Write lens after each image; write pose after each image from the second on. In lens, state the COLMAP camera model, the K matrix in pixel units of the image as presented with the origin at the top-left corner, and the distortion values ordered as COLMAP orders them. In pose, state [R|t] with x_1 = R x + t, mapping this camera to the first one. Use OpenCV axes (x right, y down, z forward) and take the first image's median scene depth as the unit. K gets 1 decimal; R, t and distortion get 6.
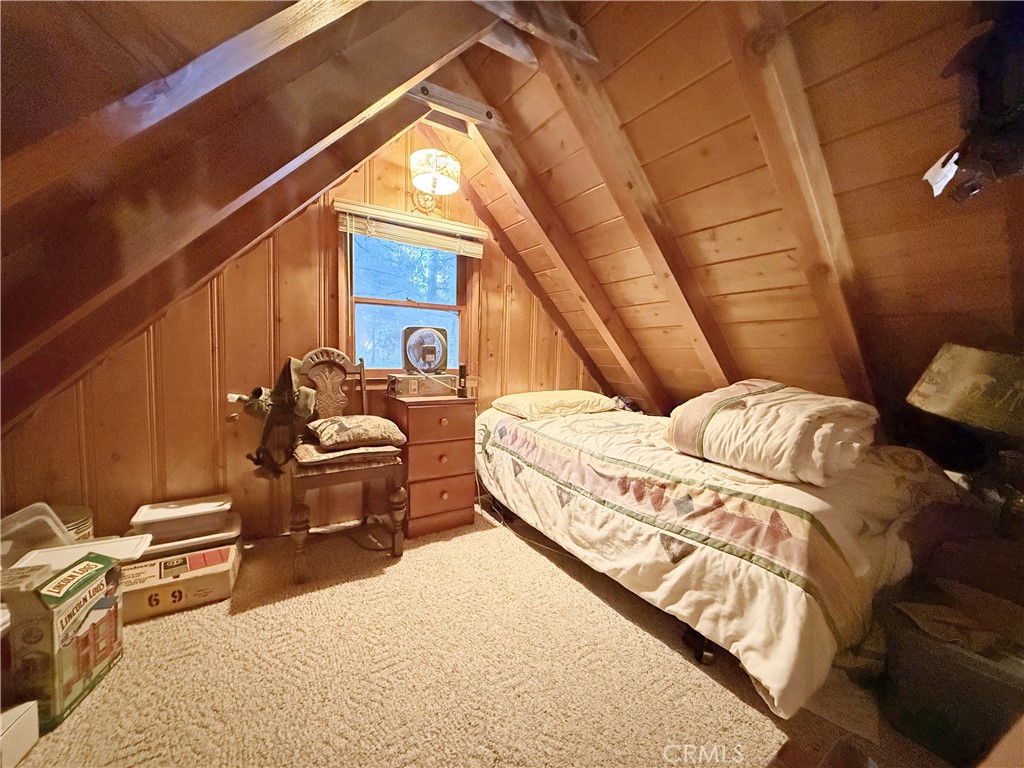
lens RADIAL K [[406.1, 0, 509.8], [0, 406.1, 383.8], [0, 0, 1]] dist [-0.000225, 0.000079]
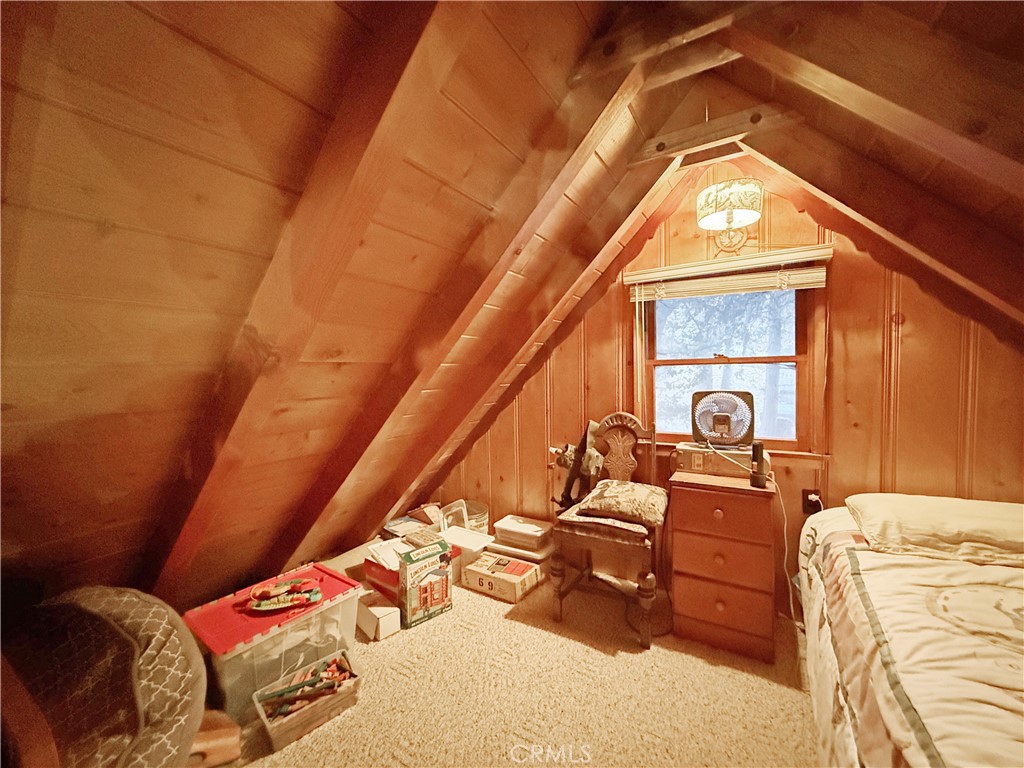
lens RADIAL K [[406.1, 0, 509.8], [0, 406.1, 383.8], [0, 0, 1]] dist [-0.000225, 0.000079]
pose [[0.438617, 0.000456, -0.898674, 0.418855], [-0.034716, 0.999262, -0.016437, -0.149022], [0.898003, 0.038408, 0.438309, 0.289003]]
